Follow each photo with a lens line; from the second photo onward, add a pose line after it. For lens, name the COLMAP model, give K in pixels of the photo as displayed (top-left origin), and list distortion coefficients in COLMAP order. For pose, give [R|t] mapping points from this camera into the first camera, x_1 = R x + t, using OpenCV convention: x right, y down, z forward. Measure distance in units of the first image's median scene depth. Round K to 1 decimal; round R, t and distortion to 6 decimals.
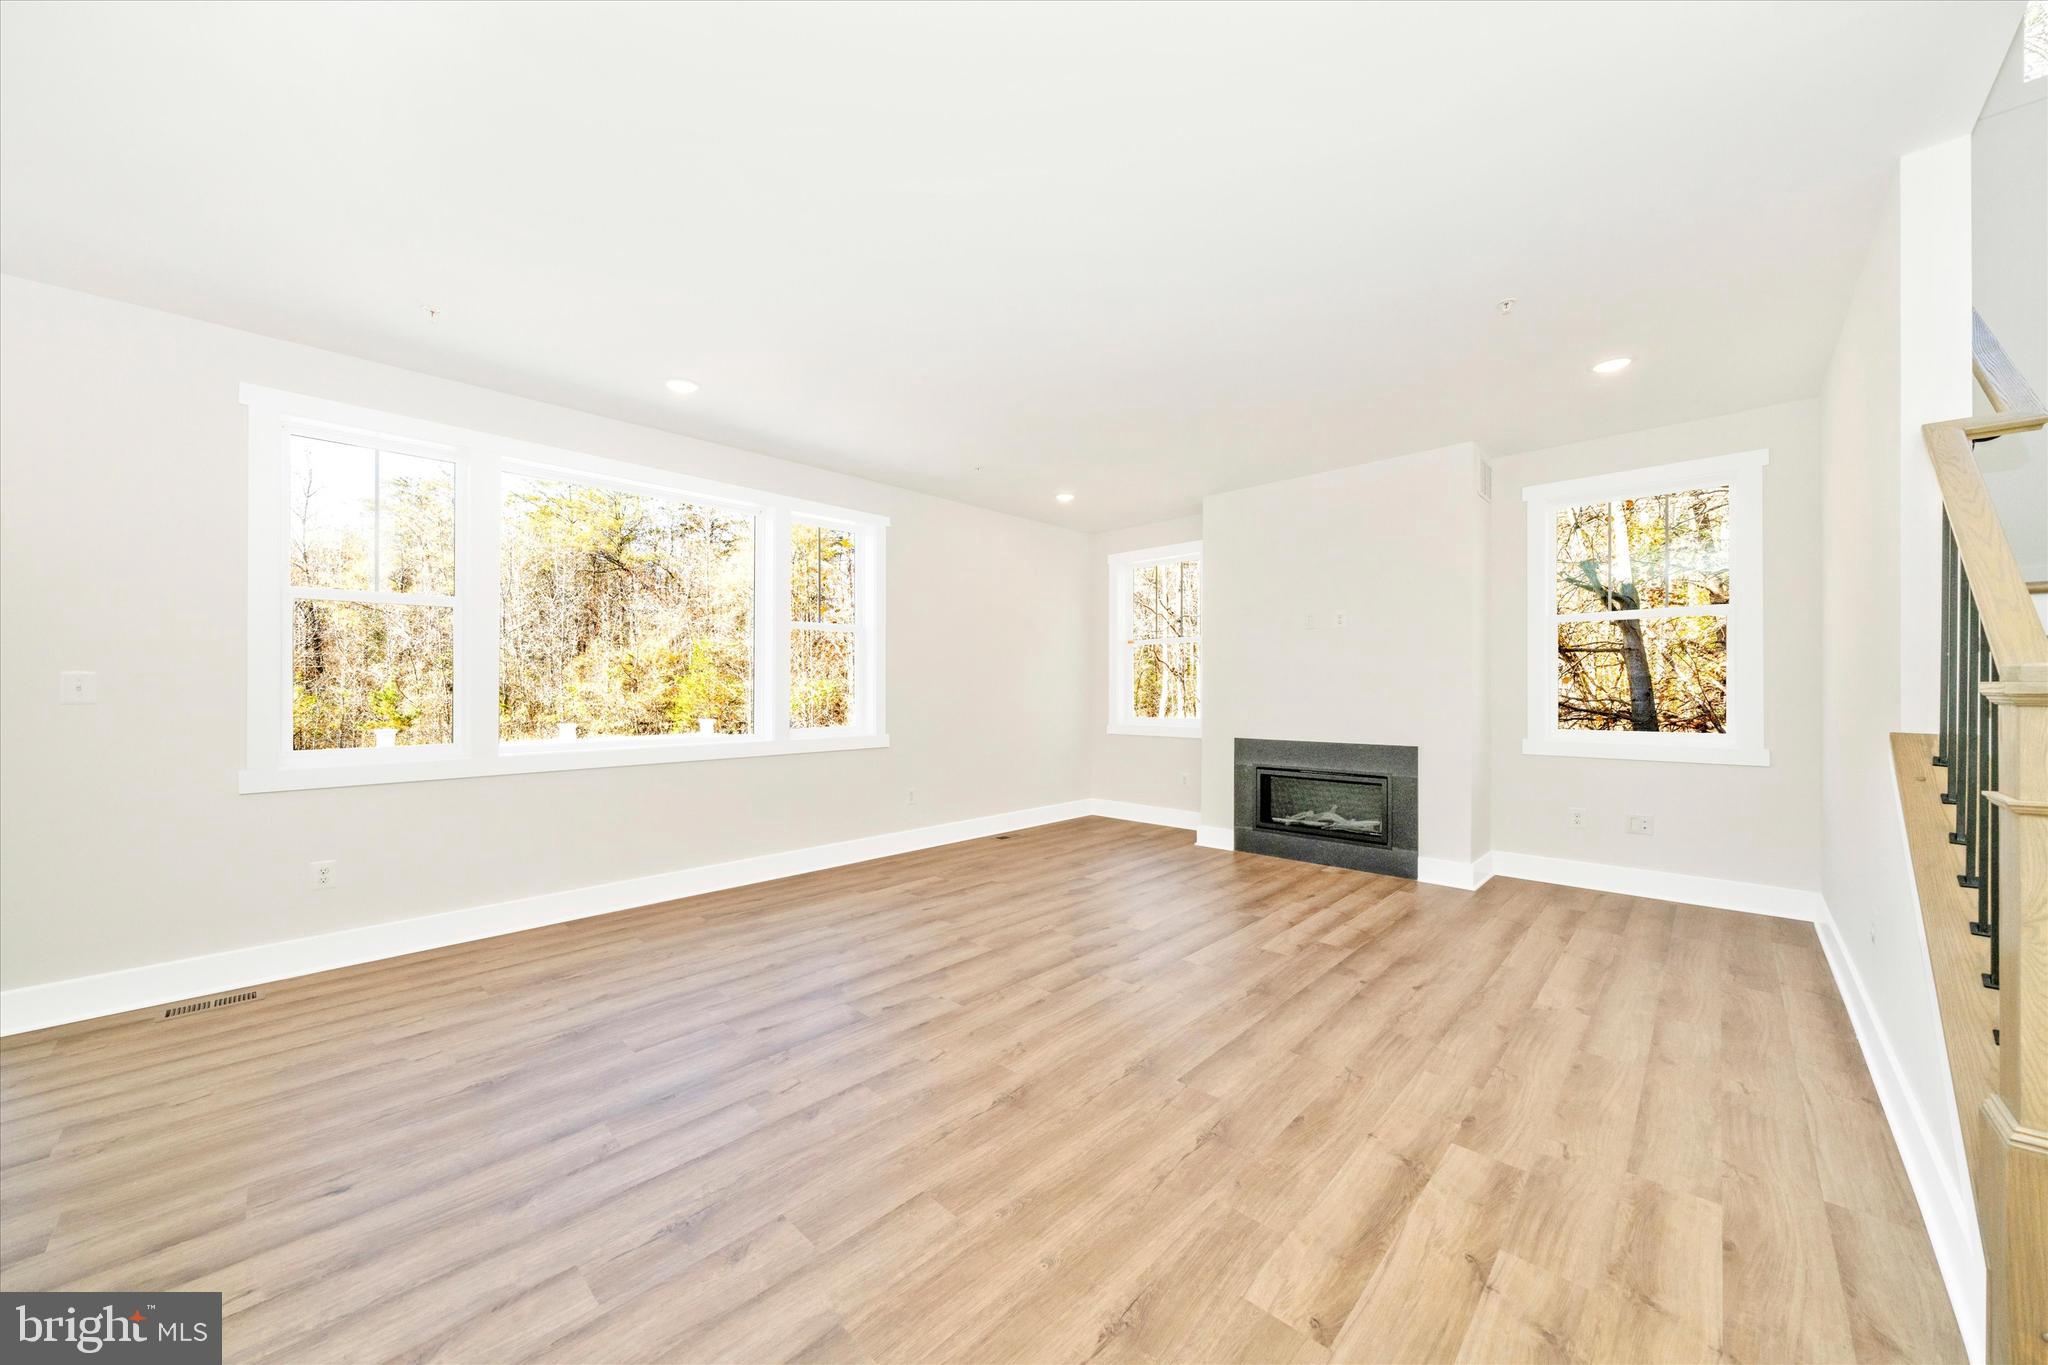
lens RADIAL K [[727.3, 0, 1009.8], [0, 727.3, 698.0], [0, 0, 1]] dist [-0.003633, -0.000382]
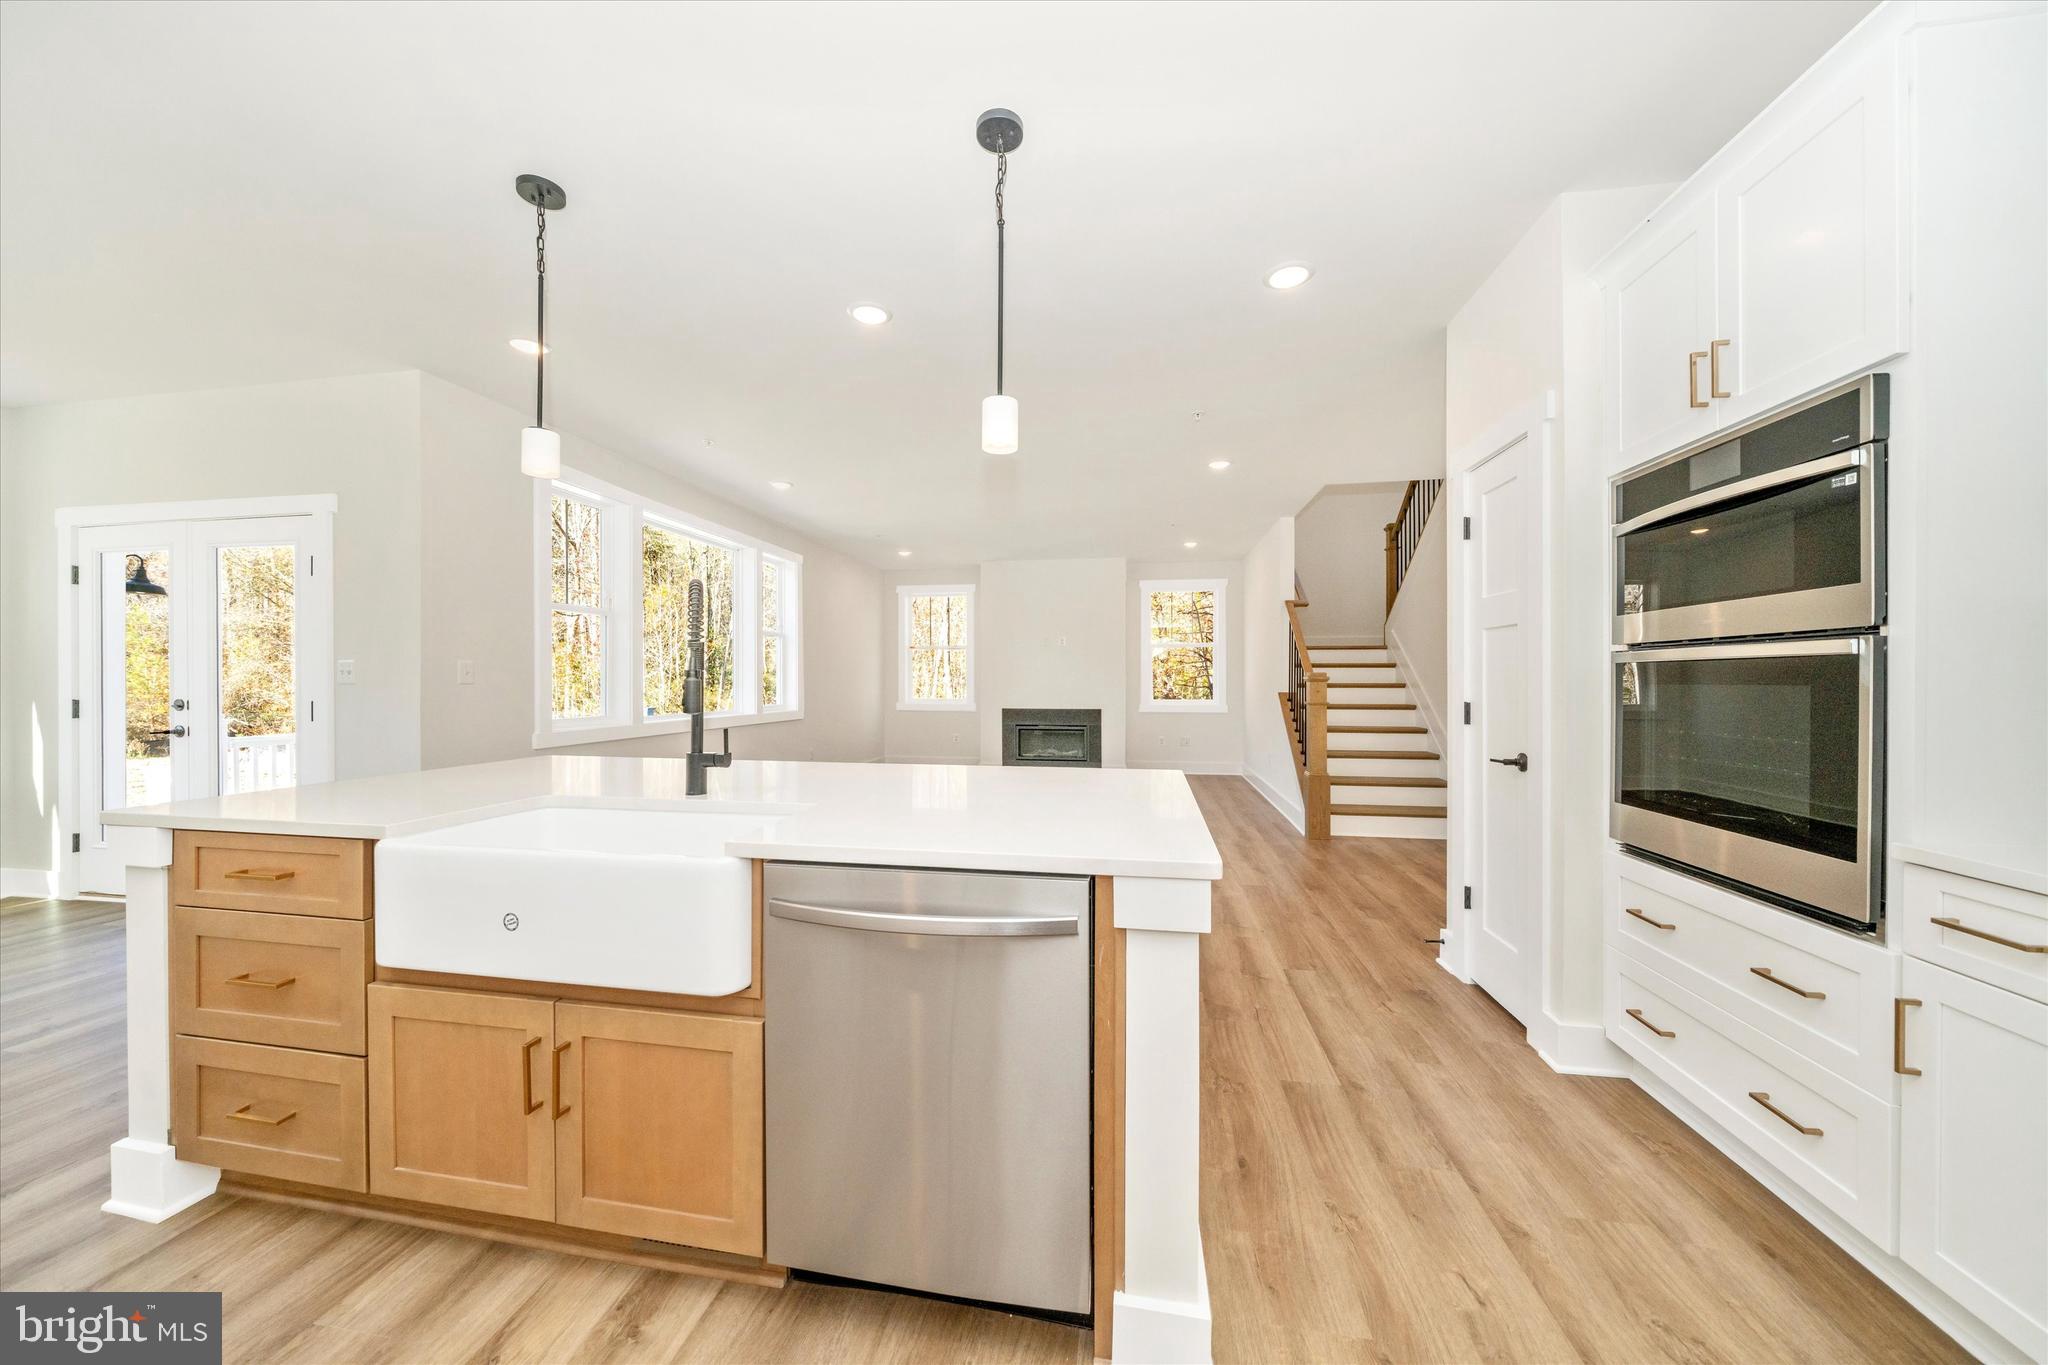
lens RADIAL K [[693.9, 0, 1024.7], [0, 693.9, 689.3], [0, 0, 1]] dist [-0.002881, 0.000240]
pose [[0.823341, -0.013234, 0.567392, -1.407466], [0.011097, 0.999912, 0.007219, -0.004528], [-0.567438, 0.000353, 0.823416, -0.877076]]
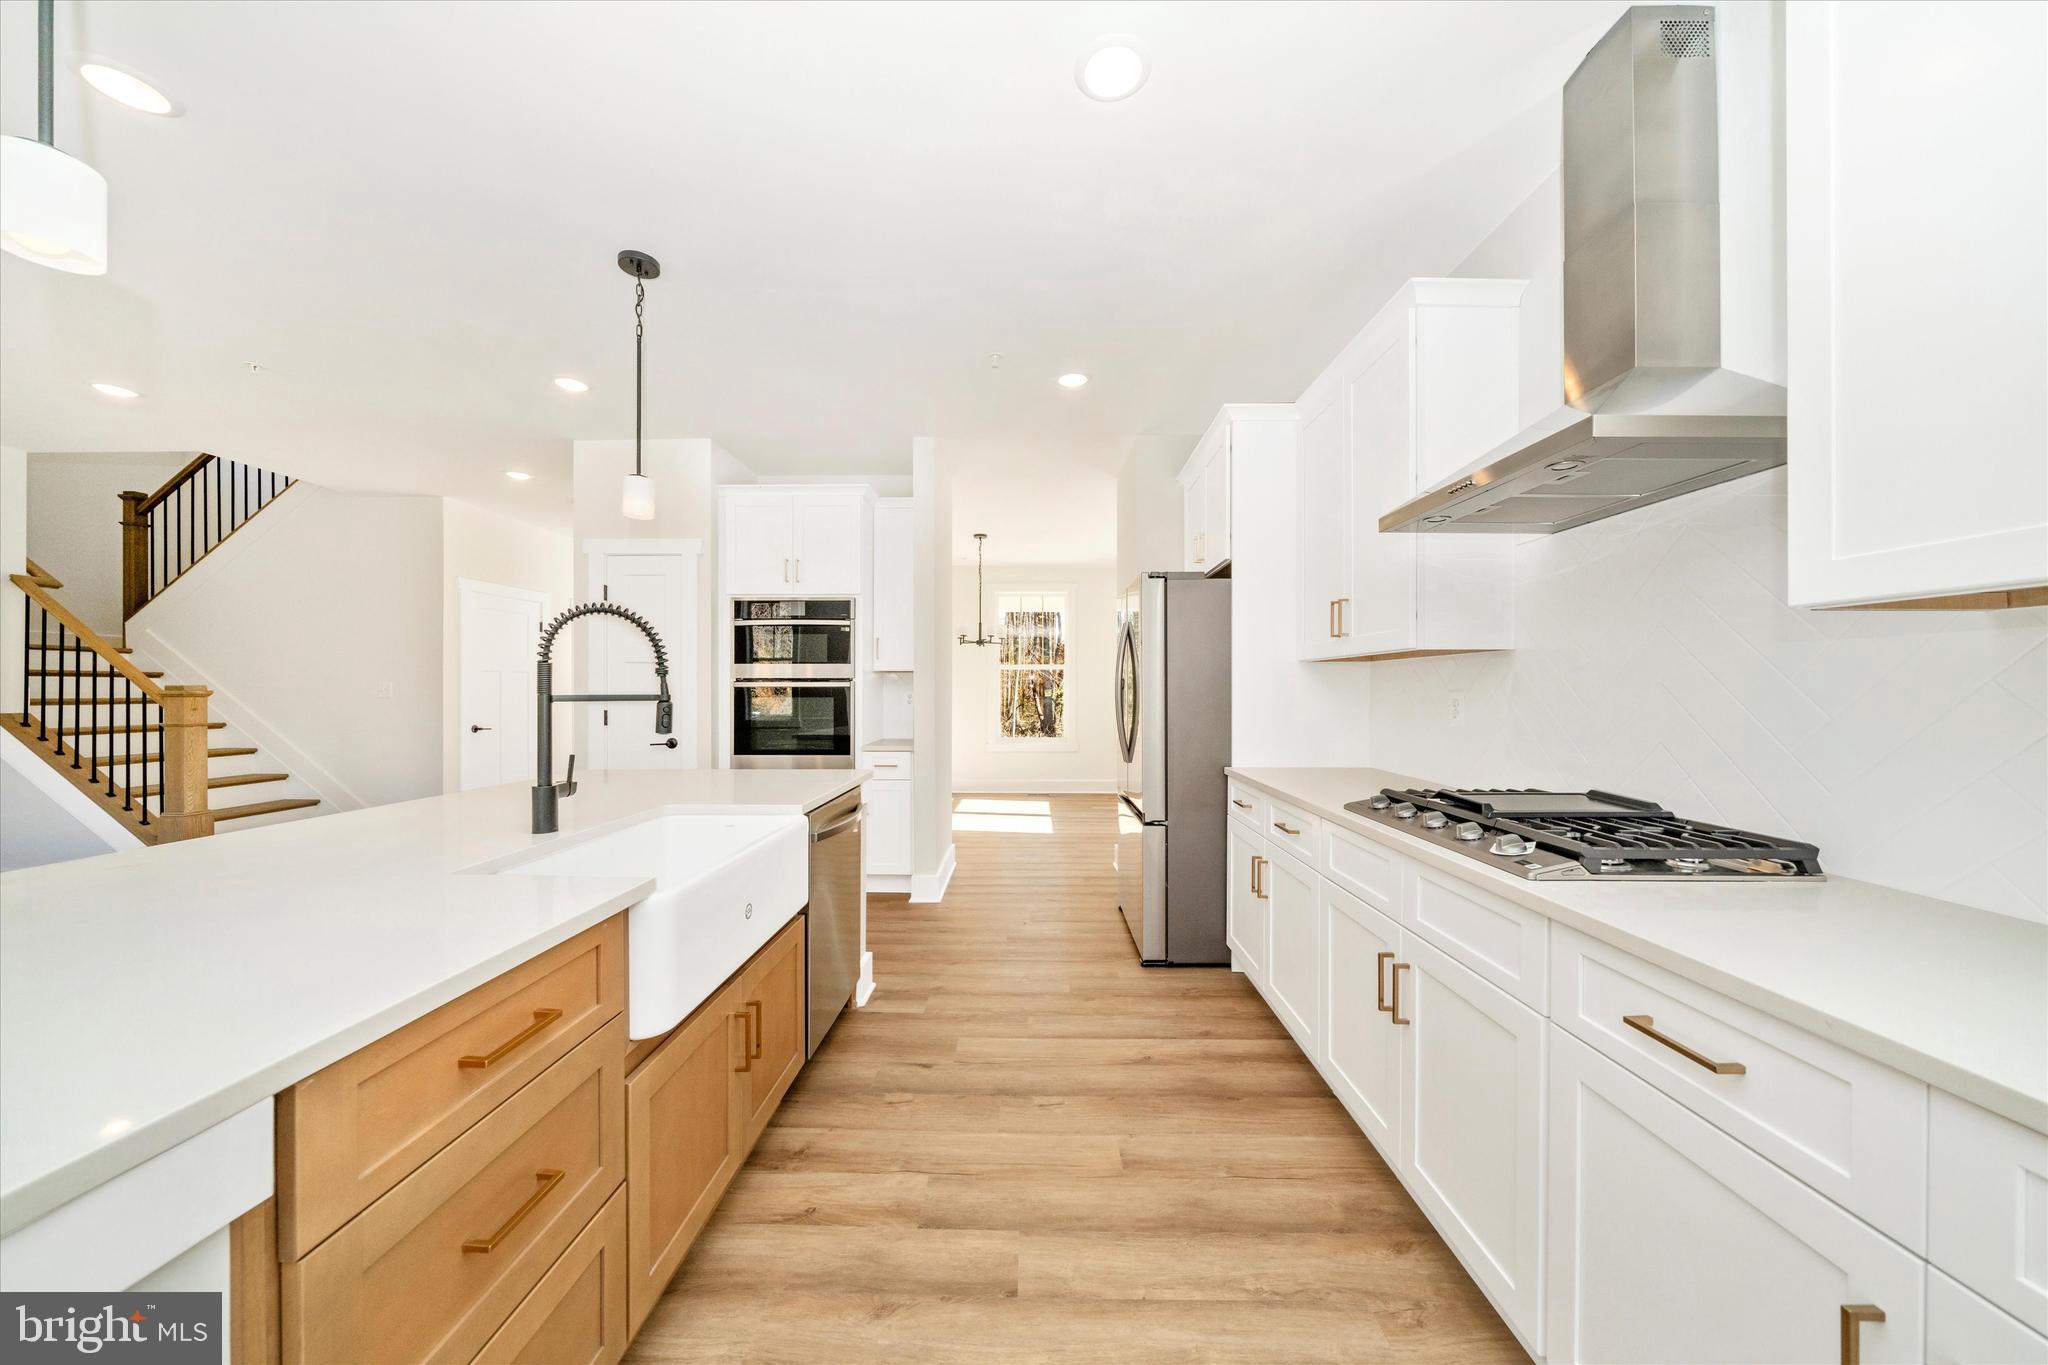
lens RADIAL K [[694.0, 0, 1028.3], [0, 694.0, 689.4], [0, 0, 1]] dist [-0.002055, -0.000353]
pose [[-0.692933, -0.007219, 0.720966, -2.223322], [0.000837, 0.999941, 0.010816, -0.039655], [-0.721002, 0.008099, -0.692886, 0.269640]]
